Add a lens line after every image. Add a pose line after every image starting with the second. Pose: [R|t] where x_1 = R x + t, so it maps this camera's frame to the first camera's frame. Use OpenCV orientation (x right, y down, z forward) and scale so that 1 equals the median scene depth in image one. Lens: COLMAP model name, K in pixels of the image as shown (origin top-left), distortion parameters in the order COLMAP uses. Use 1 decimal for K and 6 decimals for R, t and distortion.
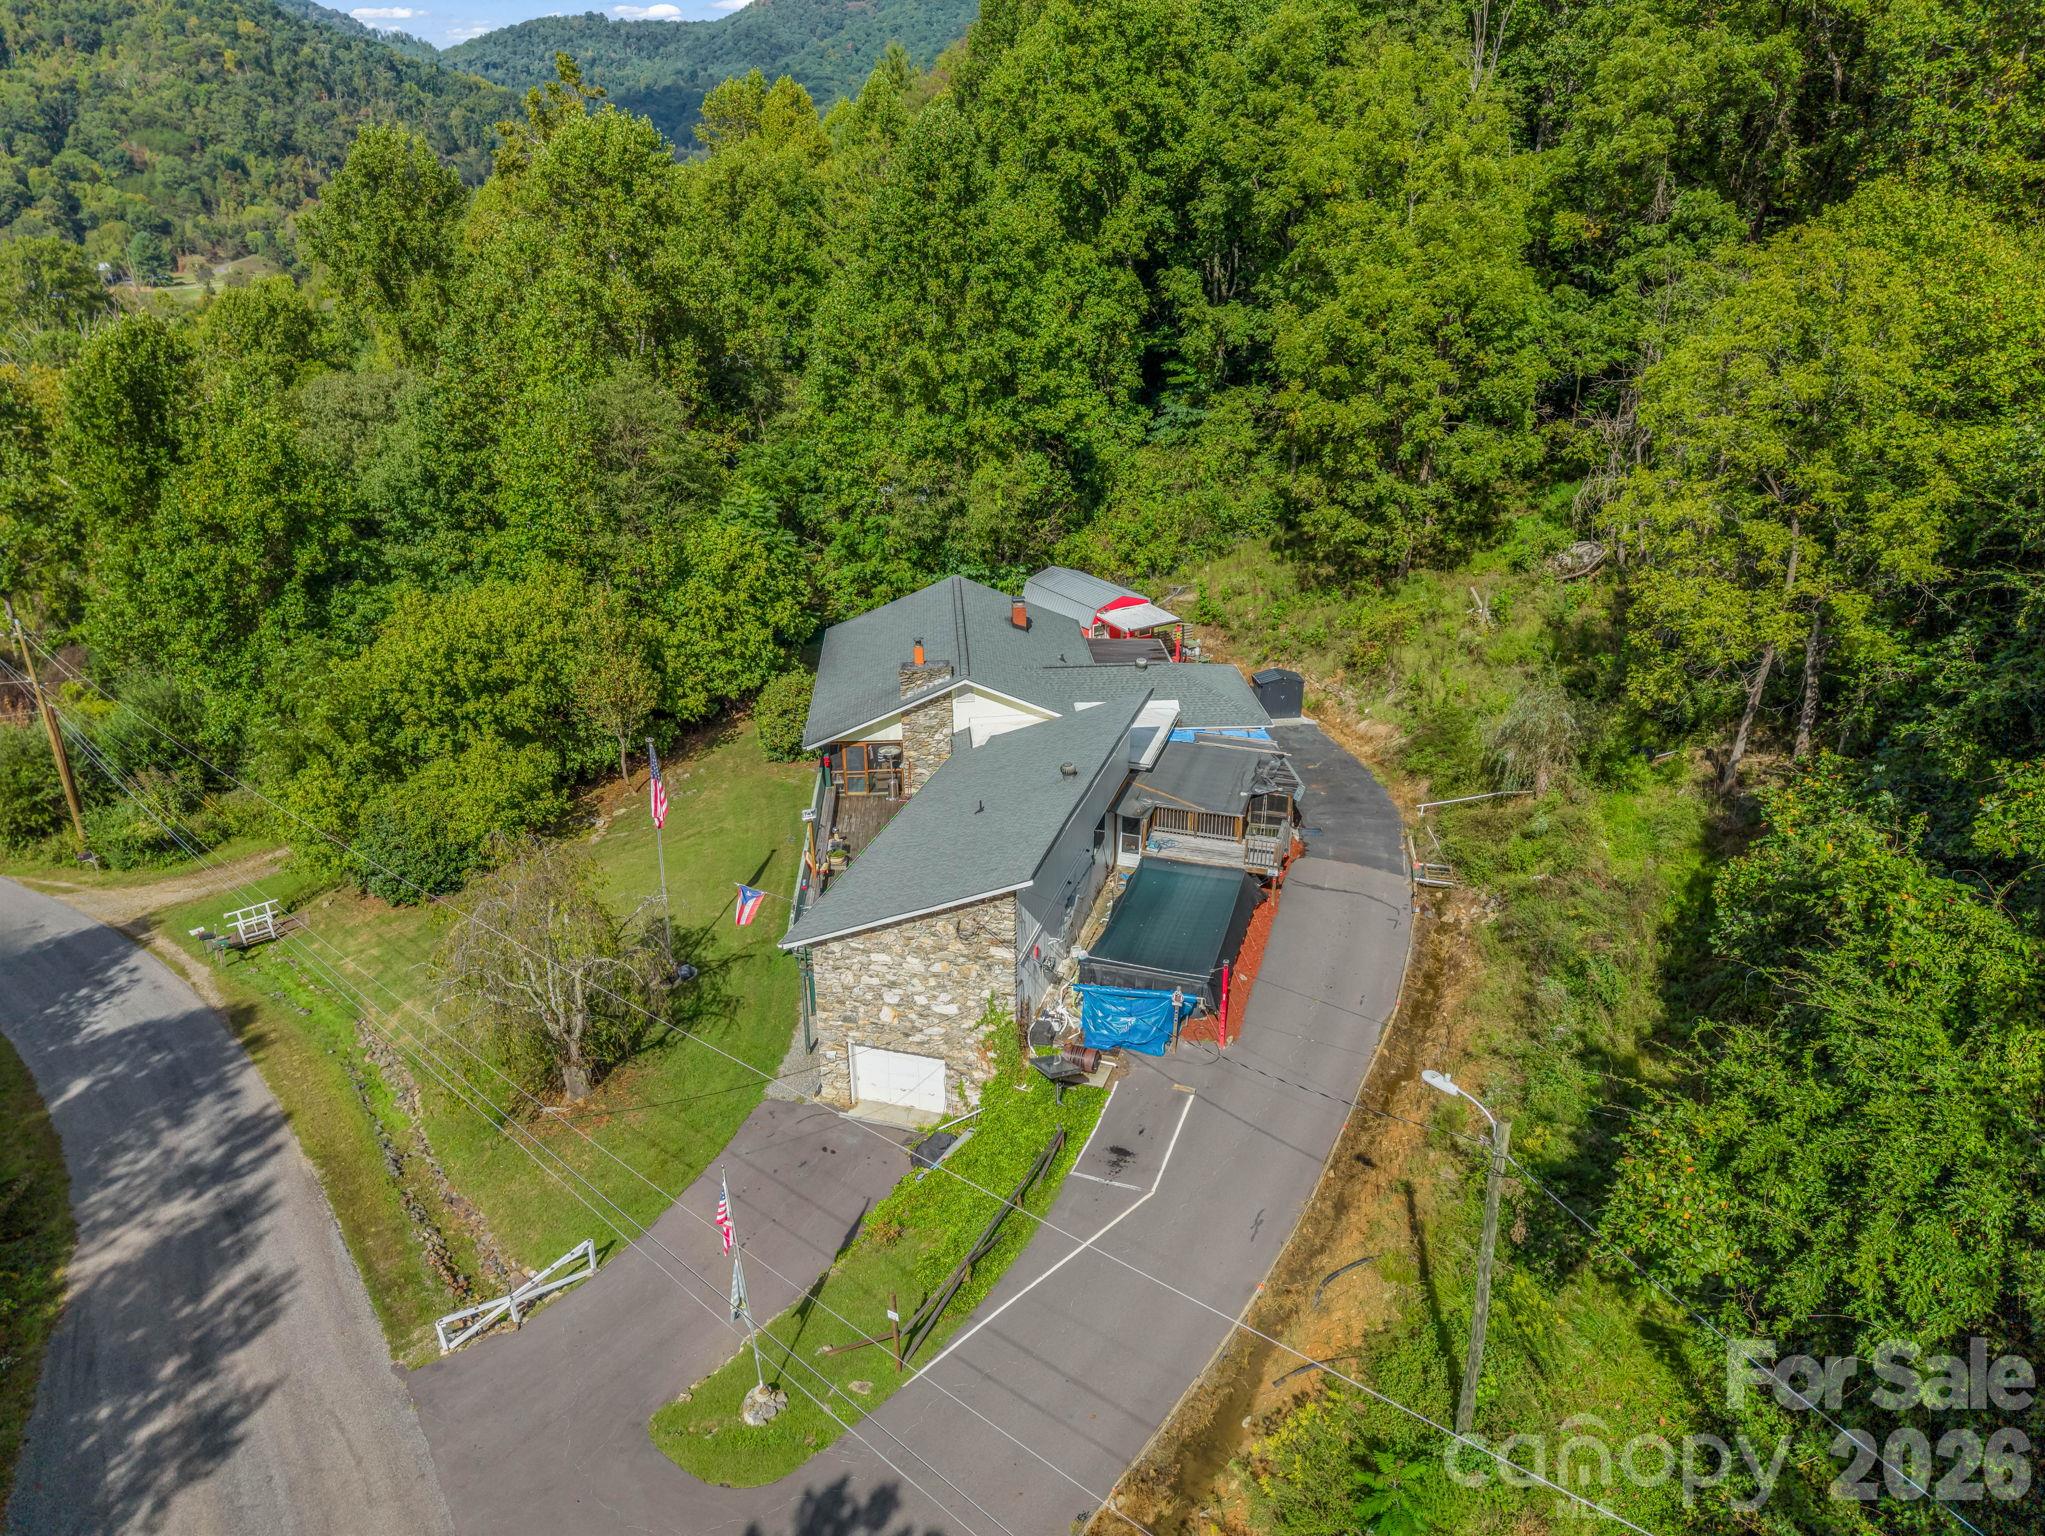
lens RADIAL K [[1400.0, 0, 1046.2], [0, 1400.0, 769.4], [0, 0, 1]] dist [0.011278, -0.002732]
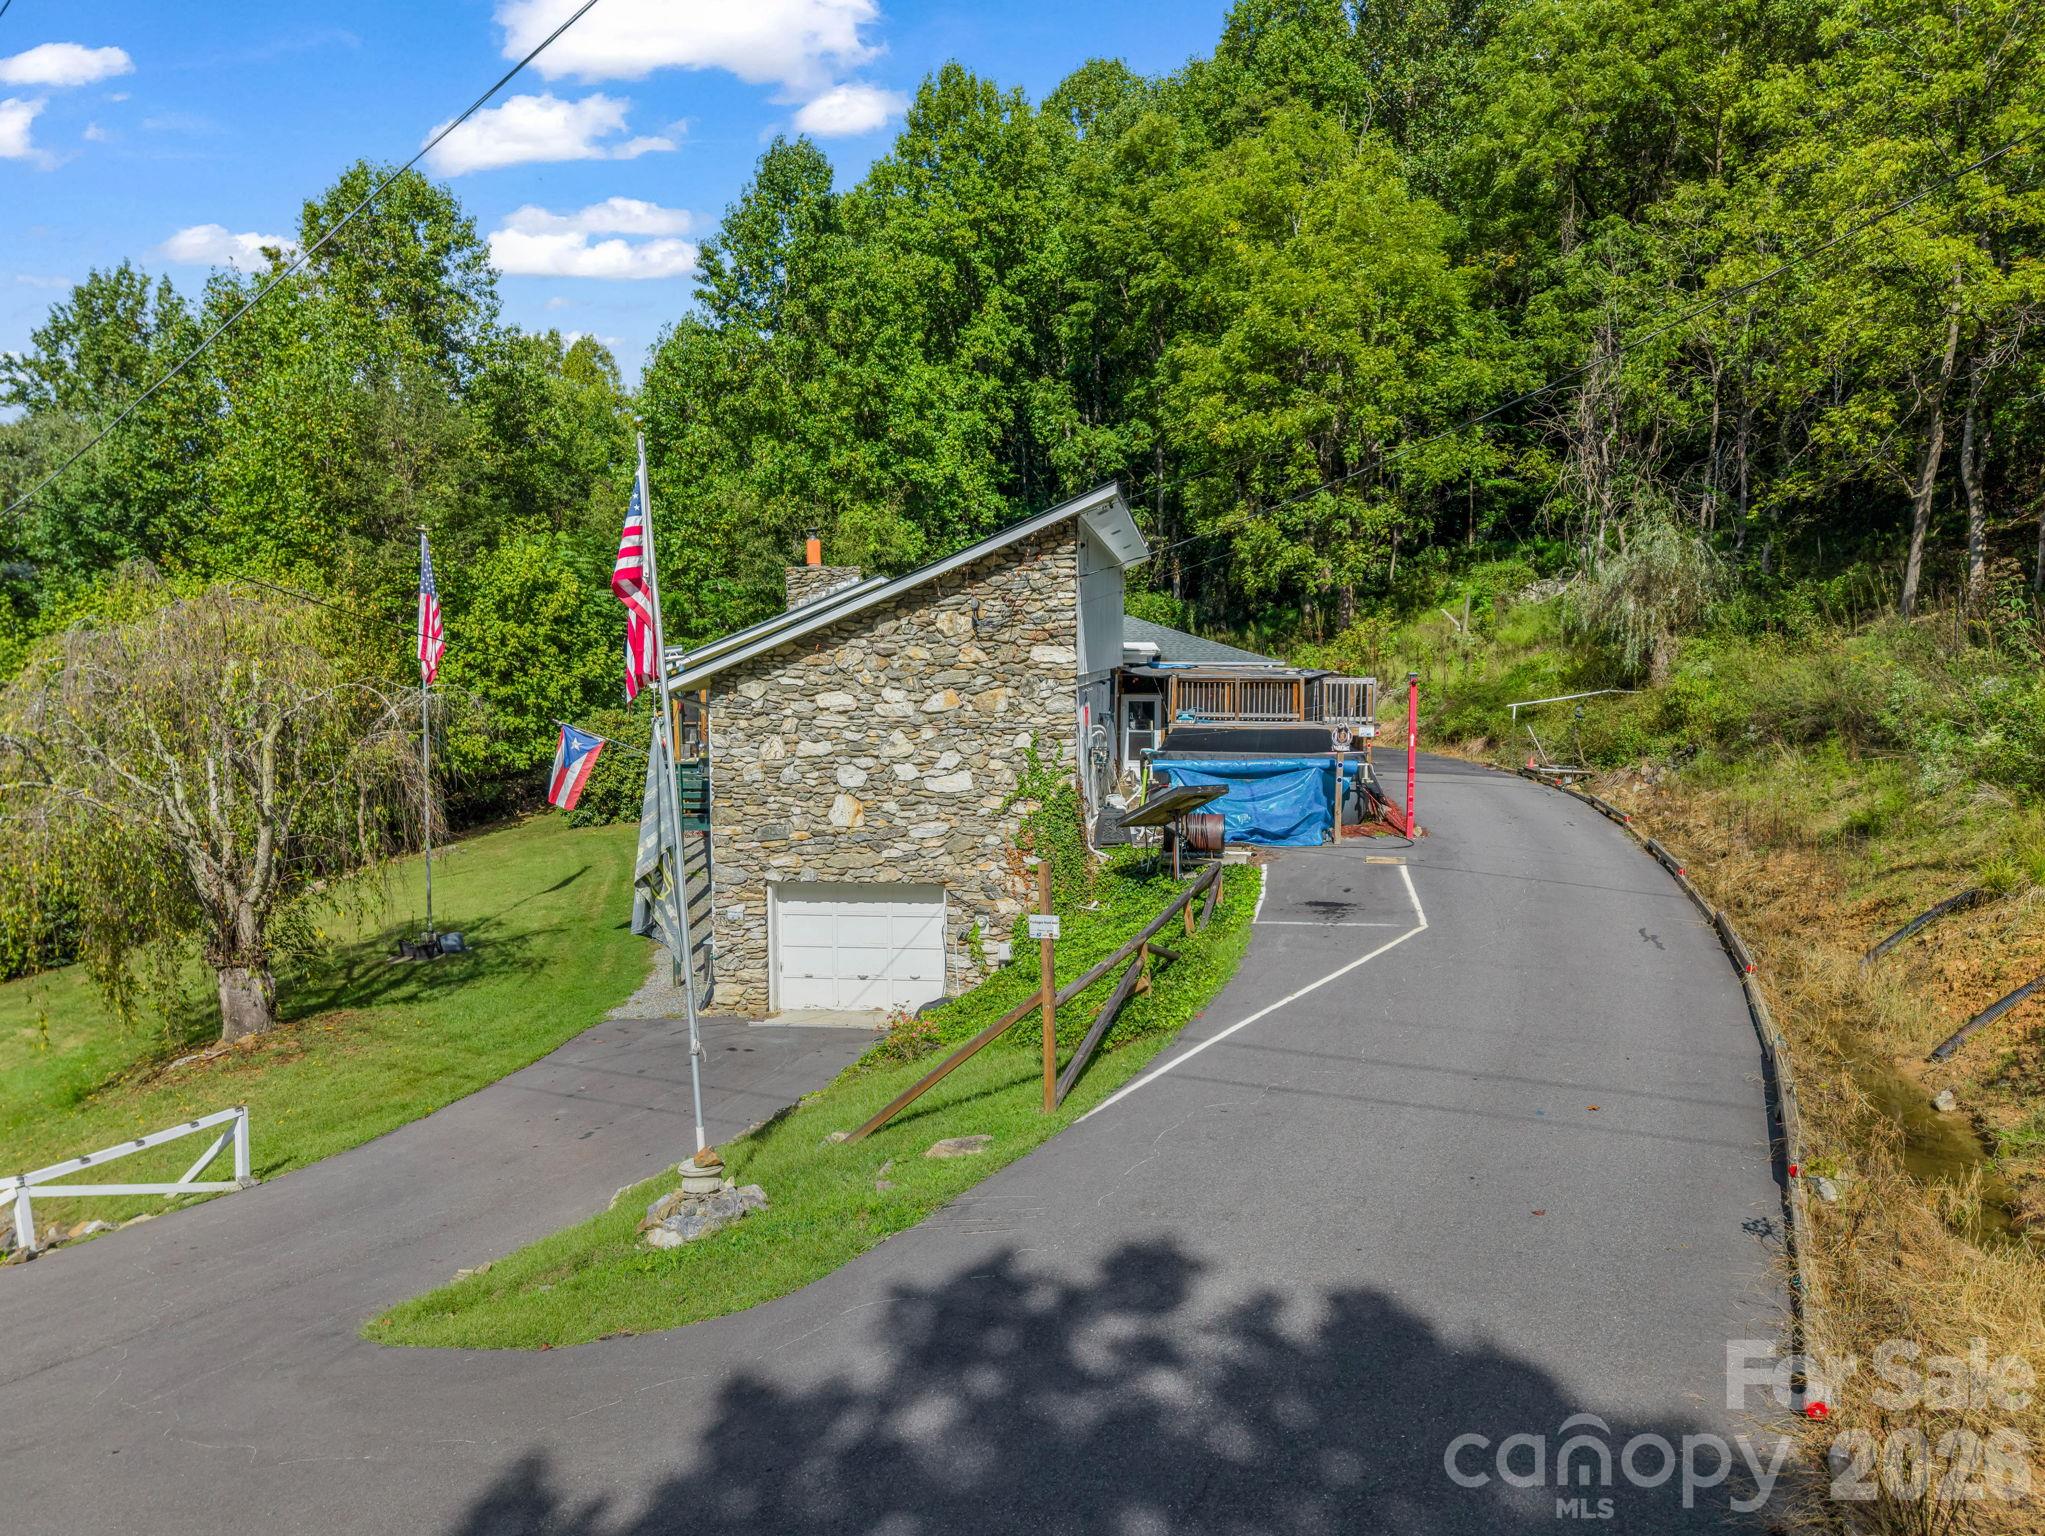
lens RADIAL K [[1400.0, 0, 1046.2], [0, 1400.0, 769.4], [0, 0, 1]] dist [0.011278, -0.002732]
pose [[0.985828, -0.014353, 0.167142, -0.089009], [0.065221, 0.950743, -0.303040, 0.236656], [-0.154559, 0.309647, 0.938206, 0.309953]]
